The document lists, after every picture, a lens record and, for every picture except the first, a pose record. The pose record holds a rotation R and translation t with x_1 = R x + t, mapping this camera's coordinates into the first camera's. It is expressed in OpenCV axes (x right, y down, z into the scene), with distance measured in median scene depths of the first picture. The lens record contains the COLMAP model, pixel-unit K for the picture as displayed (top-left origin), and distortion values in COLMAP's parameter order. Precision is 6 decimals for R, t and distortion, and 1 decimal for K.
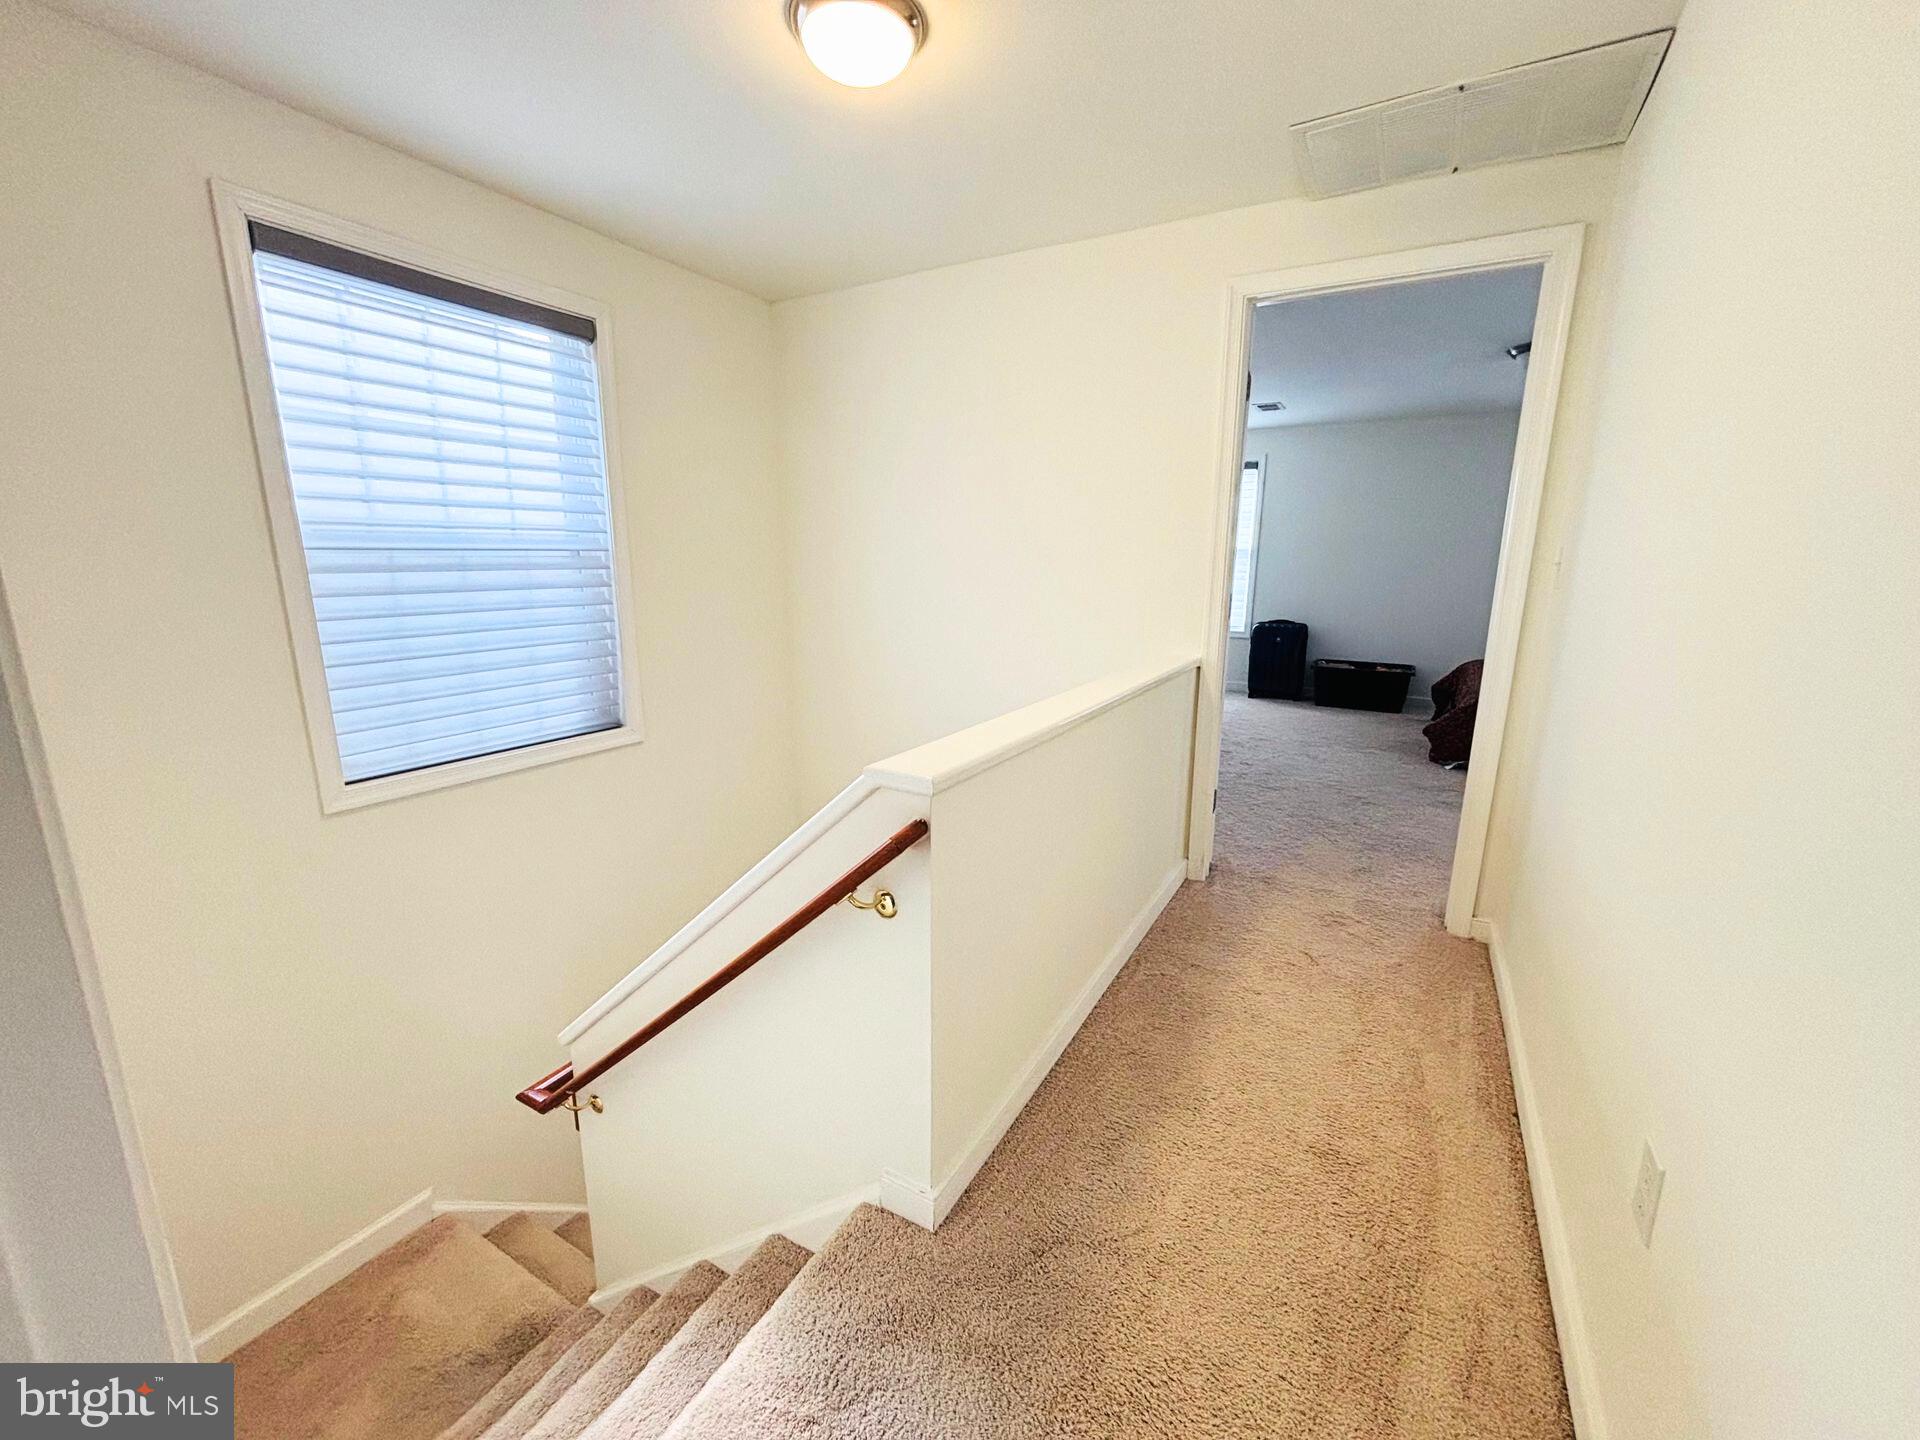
lens RADIAL K [[779.7, 0, 963.3], [0, 779.7, 714.0], [0, 0, 1]] dist [-0.000890, 0.005425]
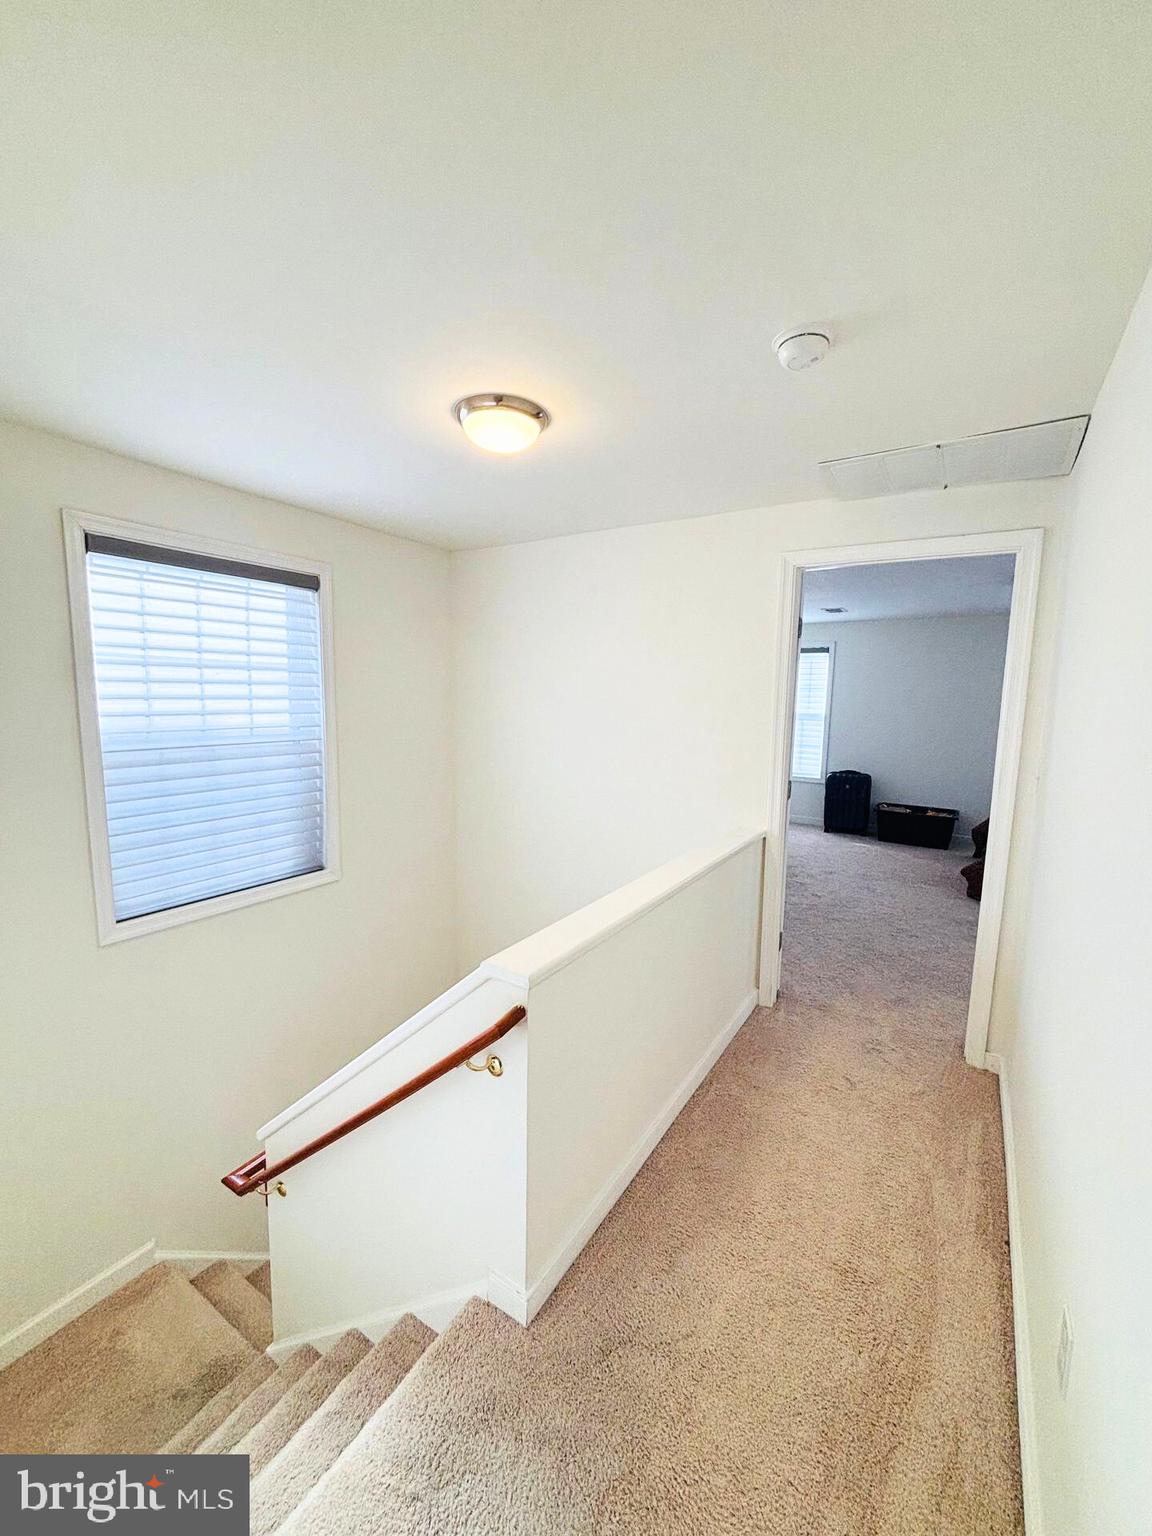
lens RADIAL K [[620.5, 0, 576.0], [0, 620.5, 768.0], [0, 0, 1]] dist [0.005123, 0.000130]
pose [[0.998809, 0.016378, -0.045961, 0.059598], [-0.020316, 0.996039, -0.086570, -0.129341], [0.044361, 0.087401, 0.995185, -0.072578]]
